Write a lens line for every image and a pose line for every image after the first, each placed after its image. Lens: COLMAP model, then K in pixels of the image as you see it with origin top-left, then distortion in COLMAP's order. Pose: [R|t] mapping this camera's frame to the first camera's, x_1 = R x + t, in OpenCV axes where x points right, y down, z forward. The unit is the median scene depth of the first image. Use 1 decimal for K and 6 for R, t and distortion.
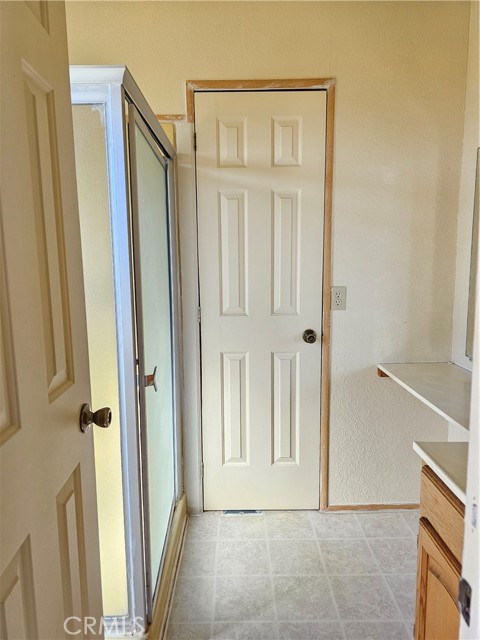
lens RADIAL K [[430.5, 0, 241.2], [0, 430.5, 319.2], [0, 0, 1]] dist [0.055439, -0.038909]
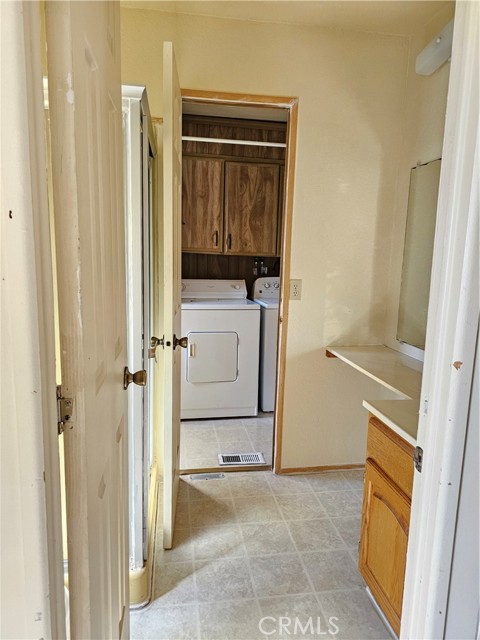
lens RADIAL K [[430.5, 0, 238.8], [0, 430.5, 324.1], [0, 0, 1]] dist [0.055439, -0.038909]
pose [[0.989258, 0.010892, 0.145774, -0.116131], [-0.015405, 0.999435, 0.029868, 0.014529], [-0.145367, -0.031792, 0.988867, -0.151984]]
